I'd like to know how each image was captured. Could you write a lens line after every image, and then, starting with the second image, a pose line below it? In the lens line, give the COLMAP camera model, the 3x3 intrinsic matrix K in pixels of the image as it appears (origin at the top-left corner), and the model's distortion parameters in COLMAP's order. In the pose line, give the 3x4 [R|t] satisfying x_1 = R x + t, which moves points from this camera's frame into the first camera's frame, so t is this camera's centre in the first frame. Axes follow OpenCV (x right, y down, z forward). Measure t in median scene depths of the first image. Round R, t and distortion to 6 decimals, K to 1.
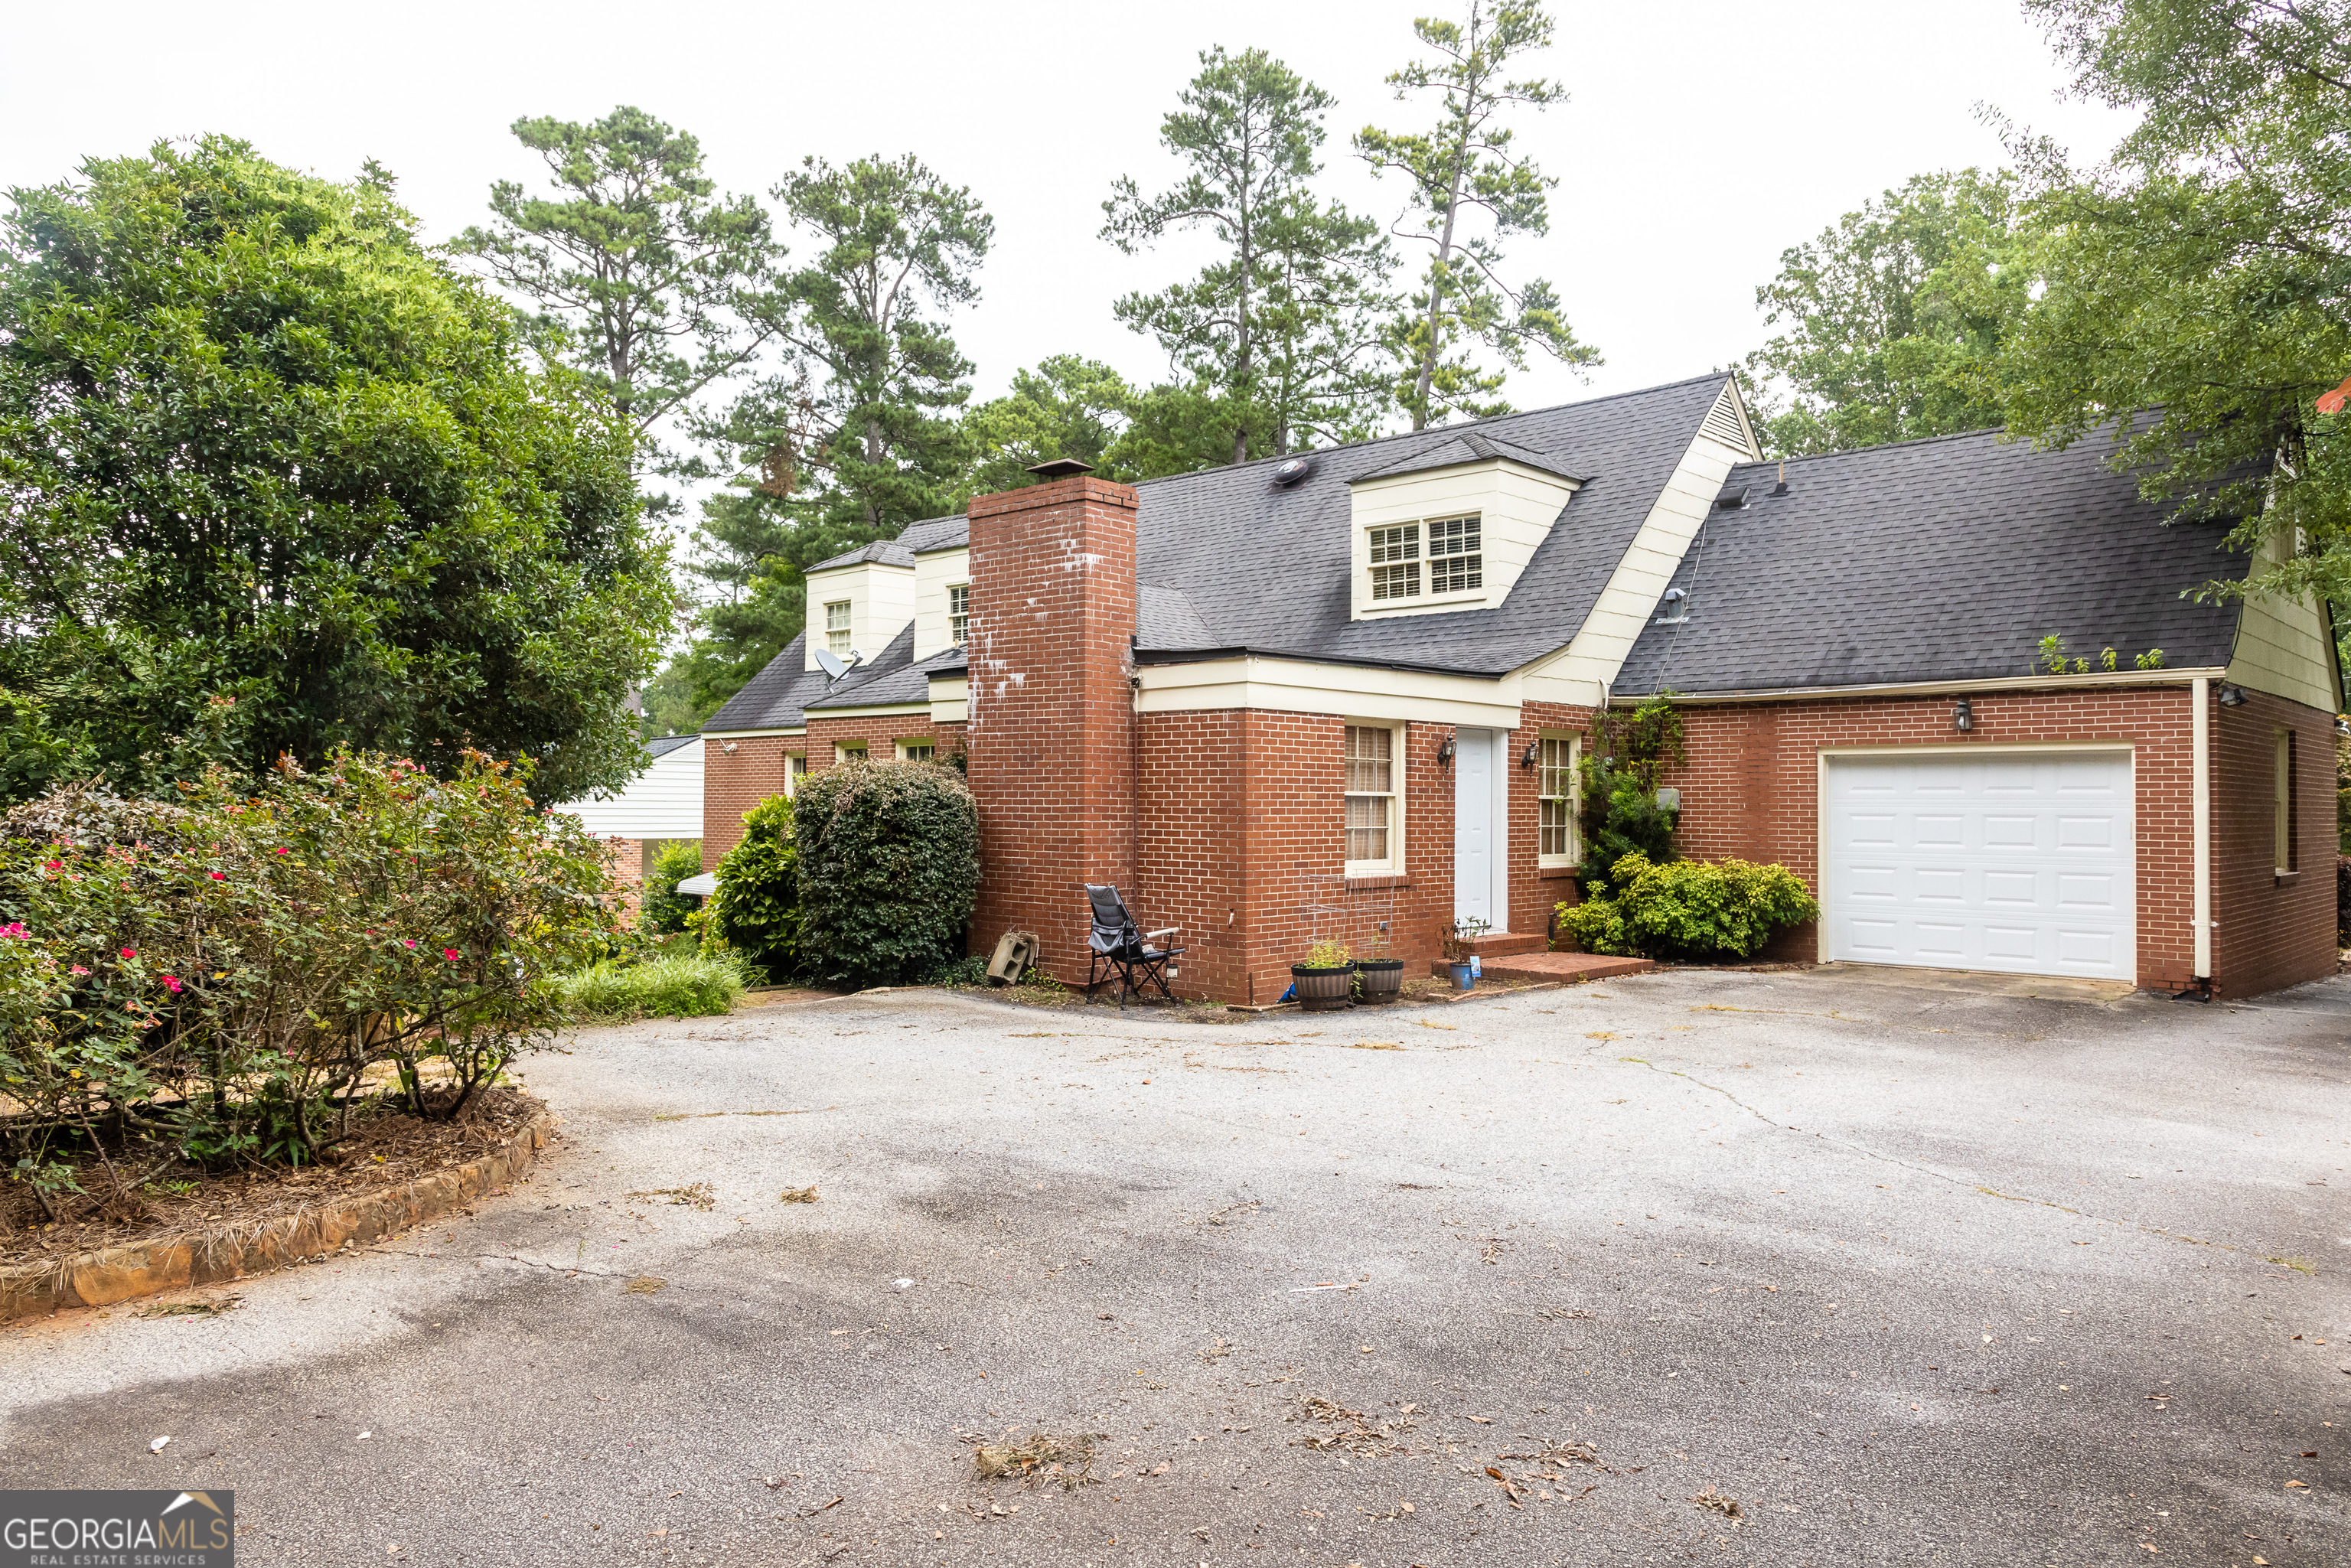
lens RADIAL K [[1626.7, 0, 1170.9], [0, 1626.7, 794.5], [0, 0, 1]] dist [0.009252, 0.002914]
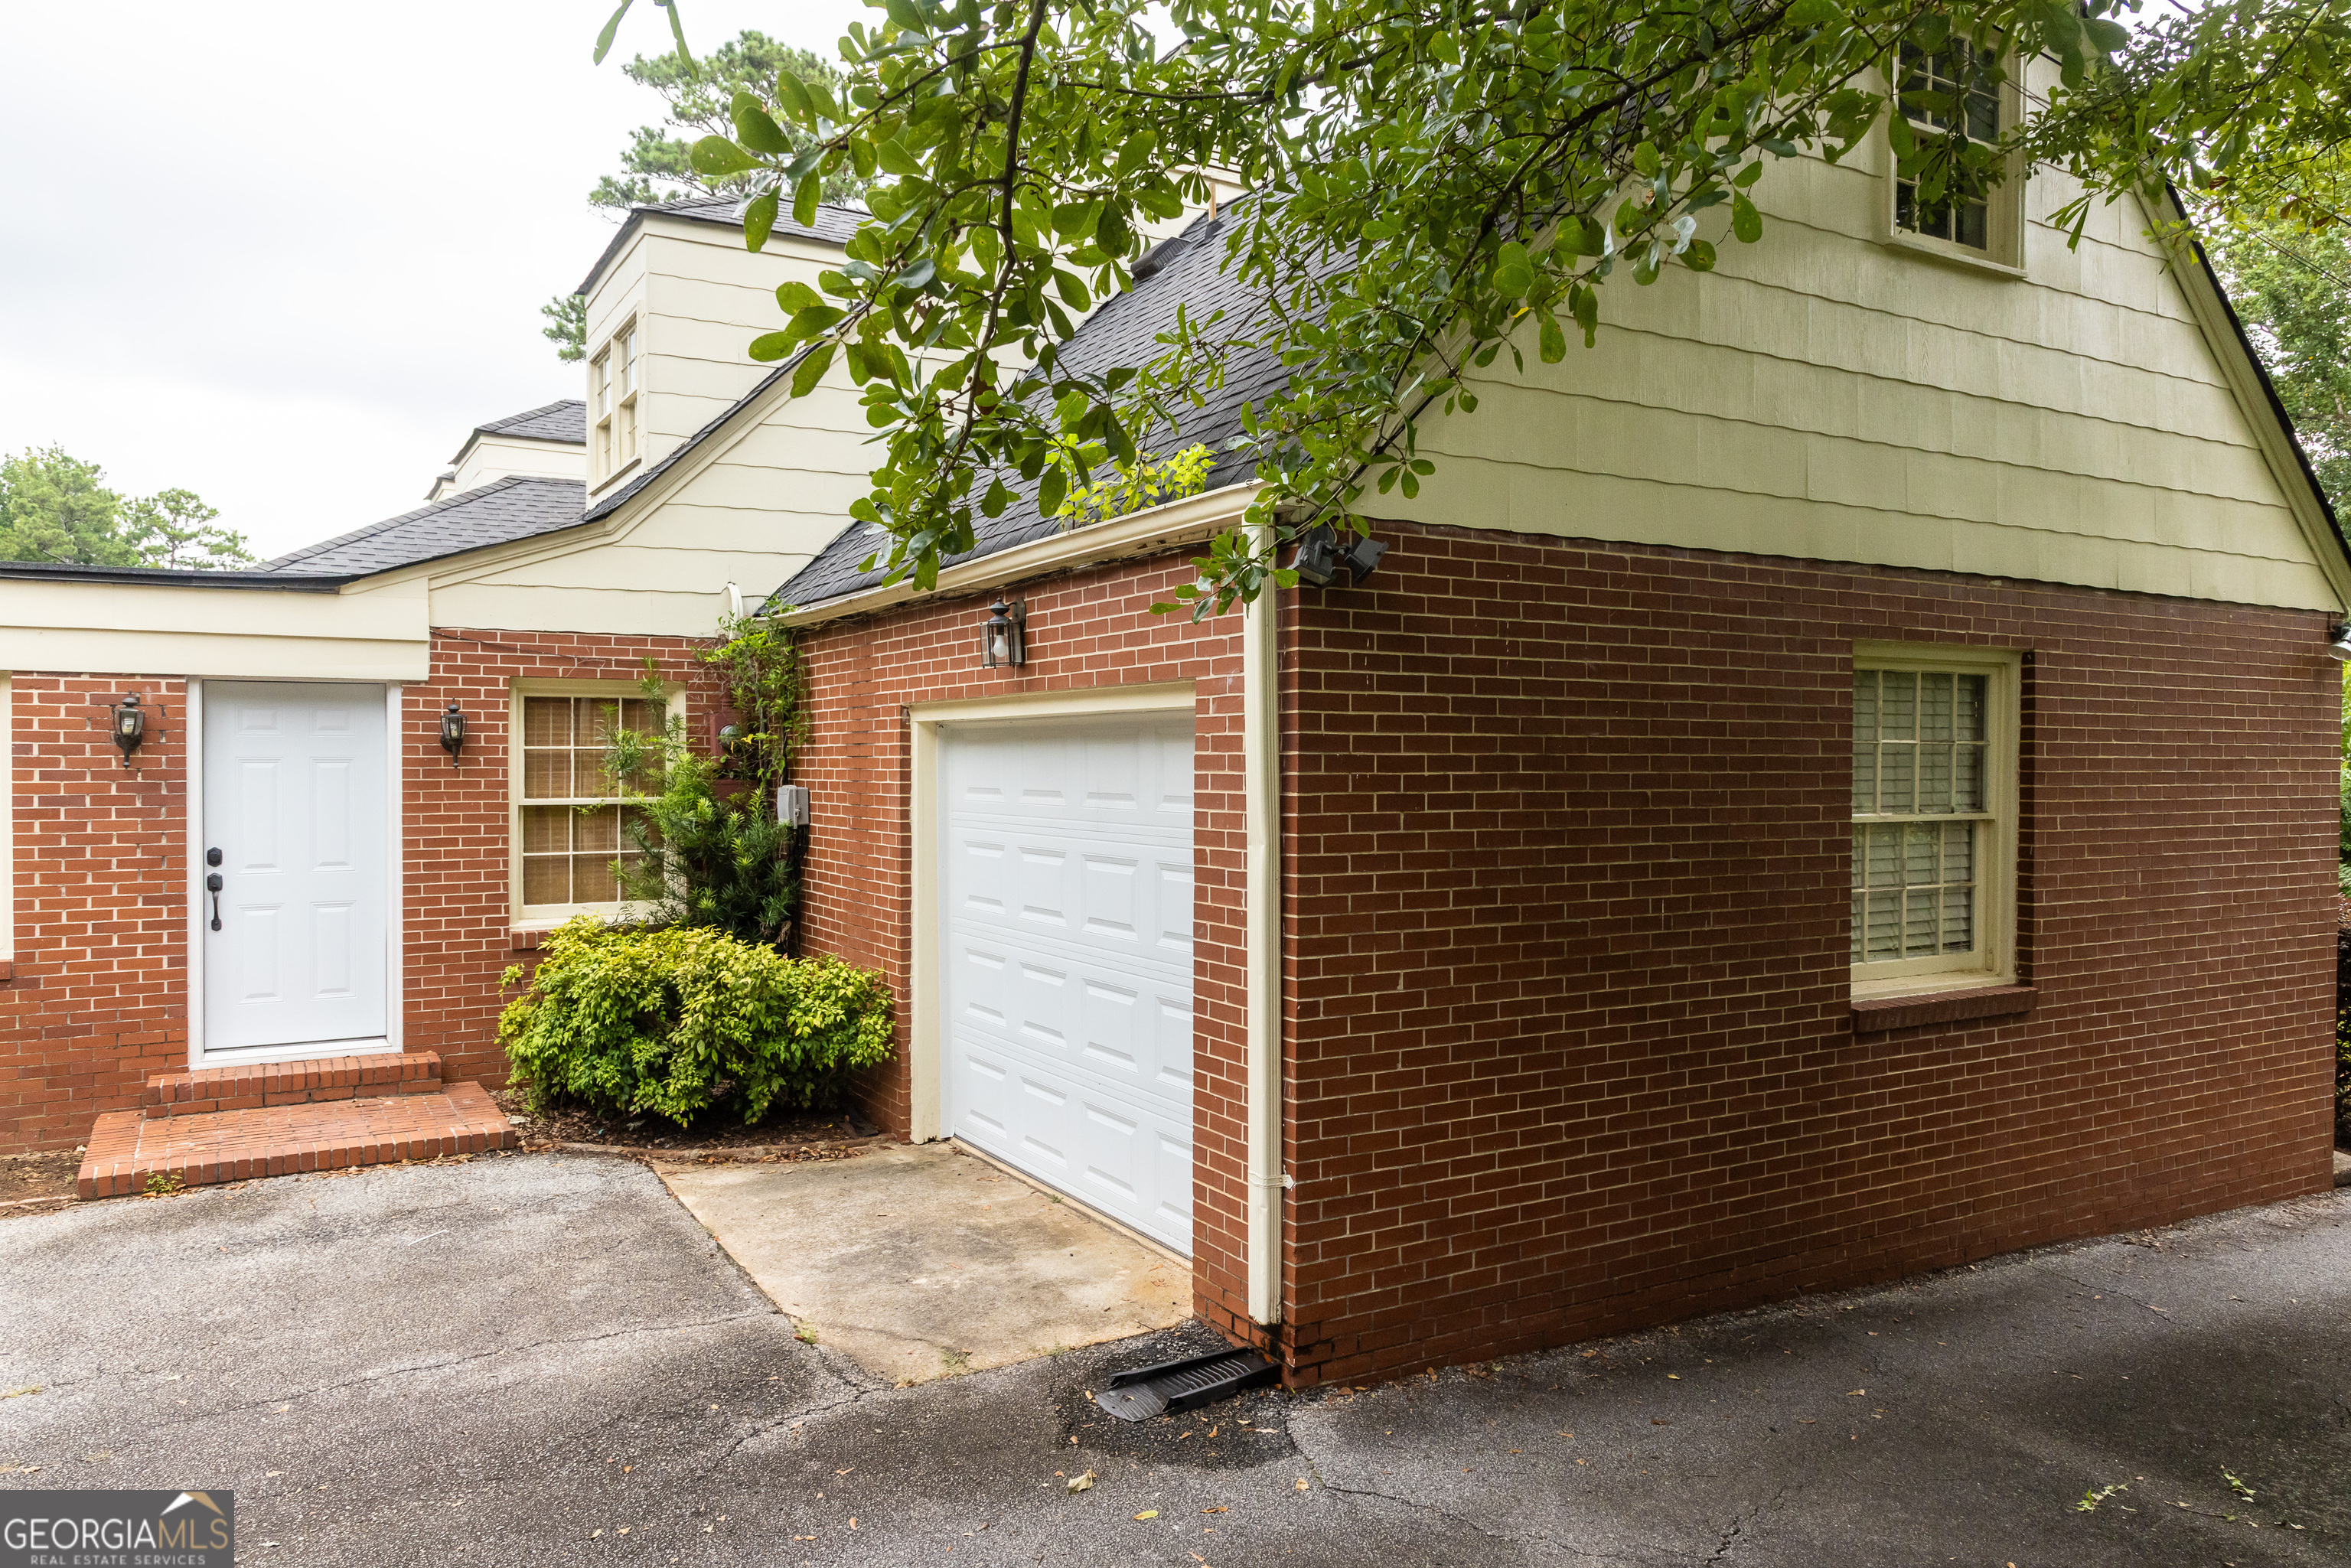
lens RADIAL K [[1626.7, 0, 1179.8], [0, 1626.7, 773.1], [0, 0, 1]] dist [0.009252, 0.002914]
pose [[0.955120, -0.001029, -0.296217, 0.620736], [0.005644, 0.999876, 0.014726, -0.015501], [0.296165, -0.015737, 0.955007, 0.551741]]
